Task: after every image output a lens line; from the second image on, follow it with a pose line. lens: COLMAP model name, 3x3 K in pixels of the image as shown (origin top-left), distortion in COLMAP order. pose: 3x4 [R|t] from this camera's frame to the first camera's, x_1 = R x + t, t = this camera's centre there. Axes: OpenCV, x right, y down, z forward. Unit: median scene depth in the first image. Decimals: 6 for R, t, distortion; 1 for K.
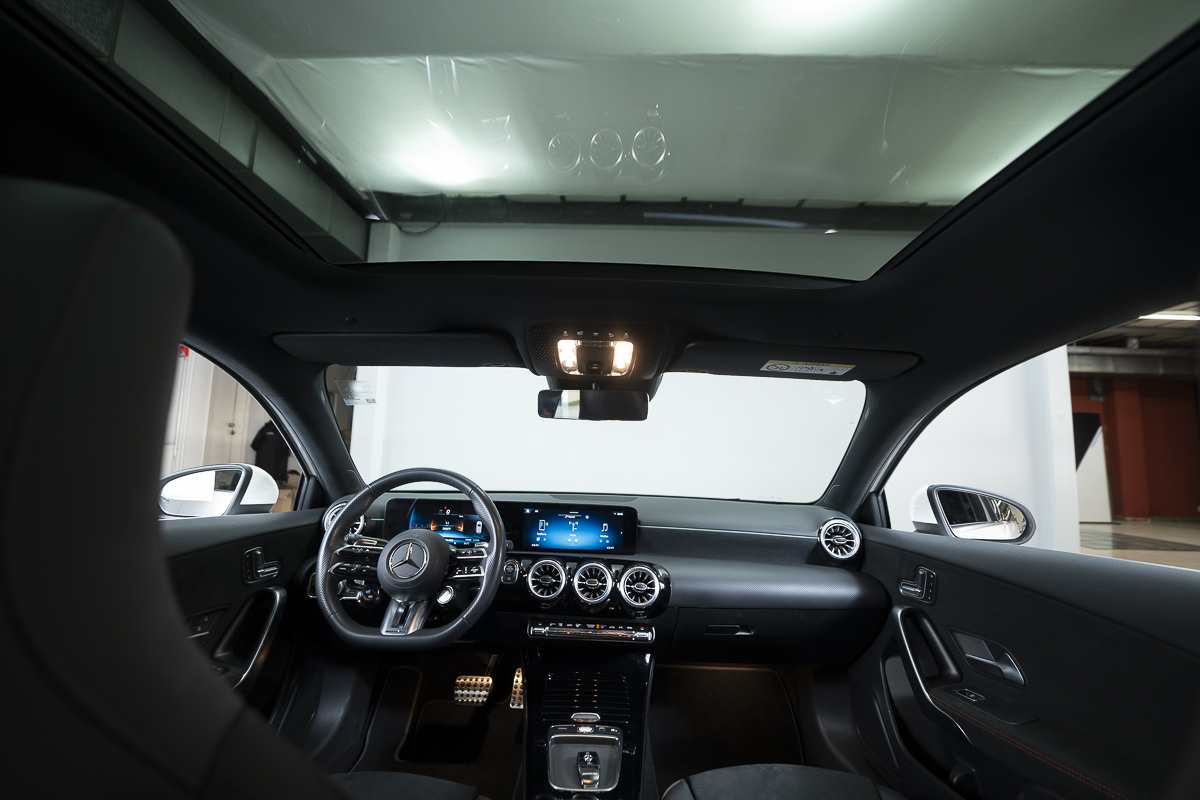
lens RADIAL K [[486.5, 0, 600.0], [0, 486.5, 397.7], [0, 0, 1]] dist [-0.036302, 0.005897]
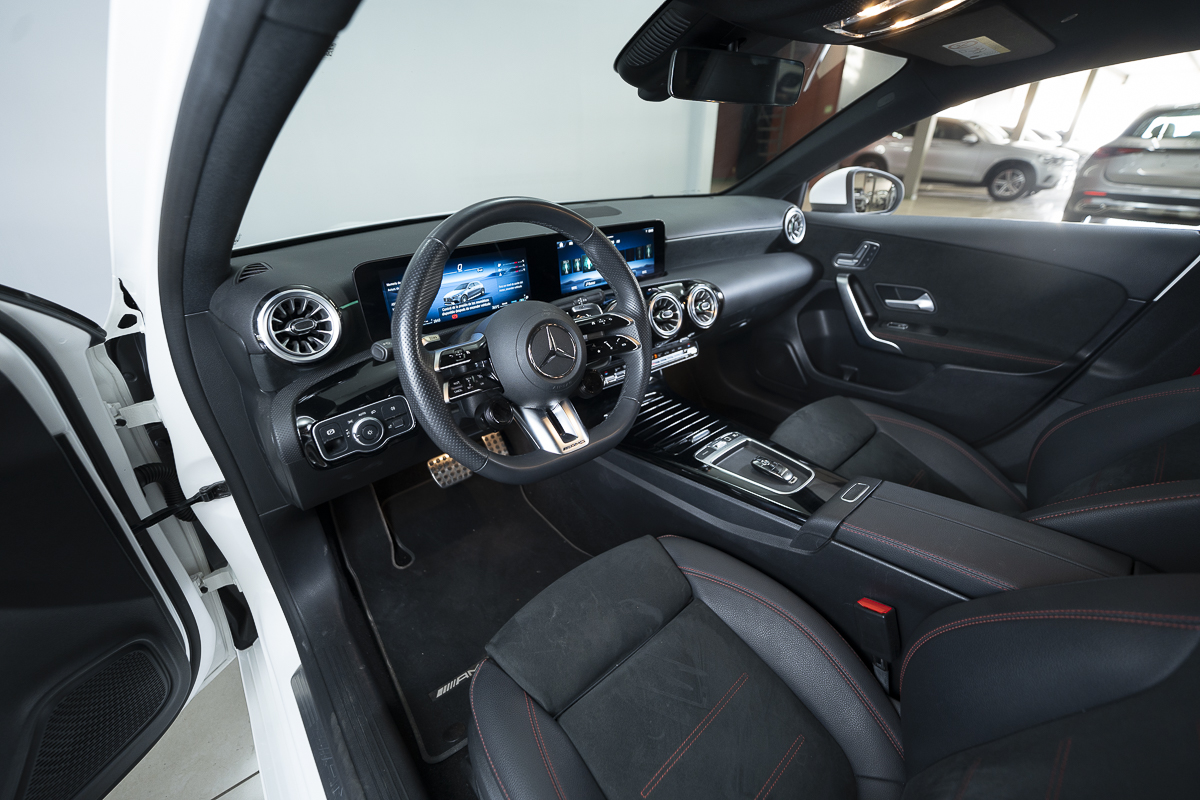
lens RADIAL K [[488.7, 0, 600.0], [0, 488.7, 400.0], [0, 0, 1]] dist [-0.032370, 0.003443]
pose [[0.758852, -0.340890, 0.554921, -0.597983], [-0.042436, 0.824377, 0.564448, 0.010210], [-0.649879, -0.451881, 0.611115, 0.416835]]
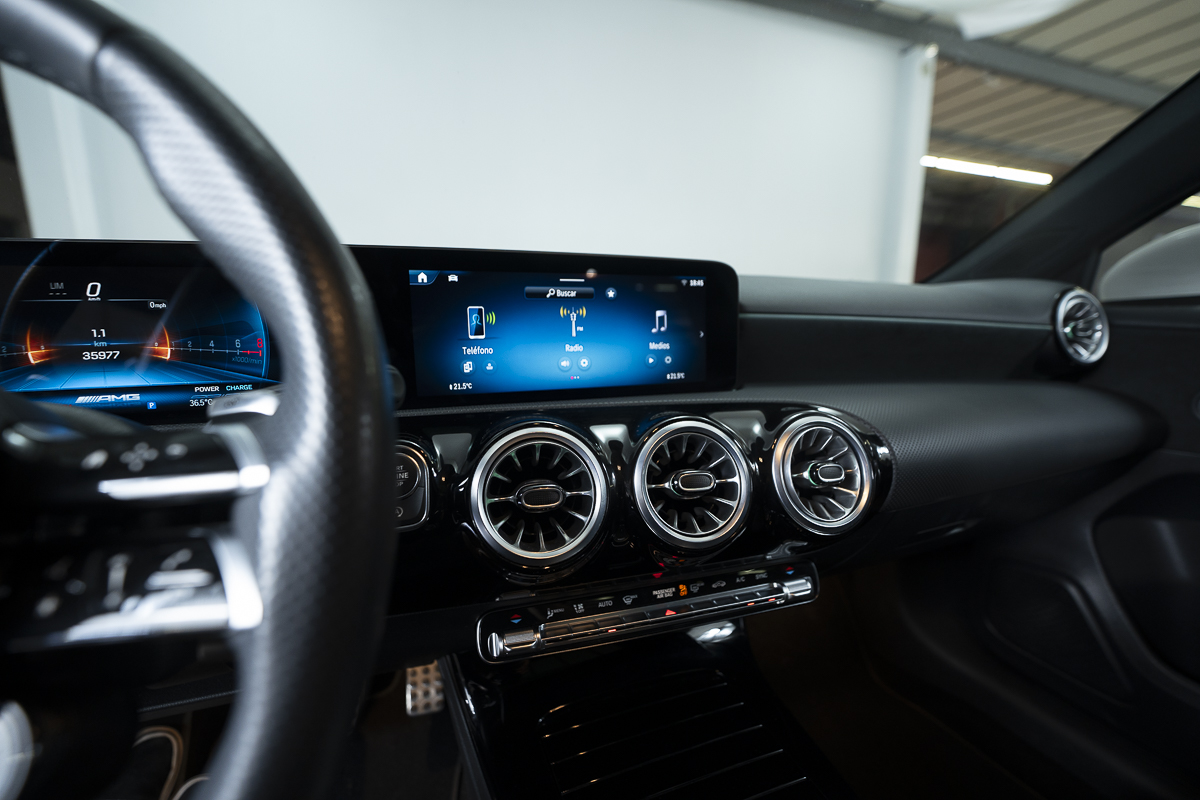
lens RADIAL K [[488.7, 0, 600.0], [0, 488.7, 400.0], [0, 0, 1]] dist [-0.032370, 0.003443]
pose [[0.943549, -0.091959, 0.318211, -0.149761], [-0.006496, 0.955367, 0.295350, 0.219057], [-0.331168, -0.280745, 0.900839, 0.684214]]
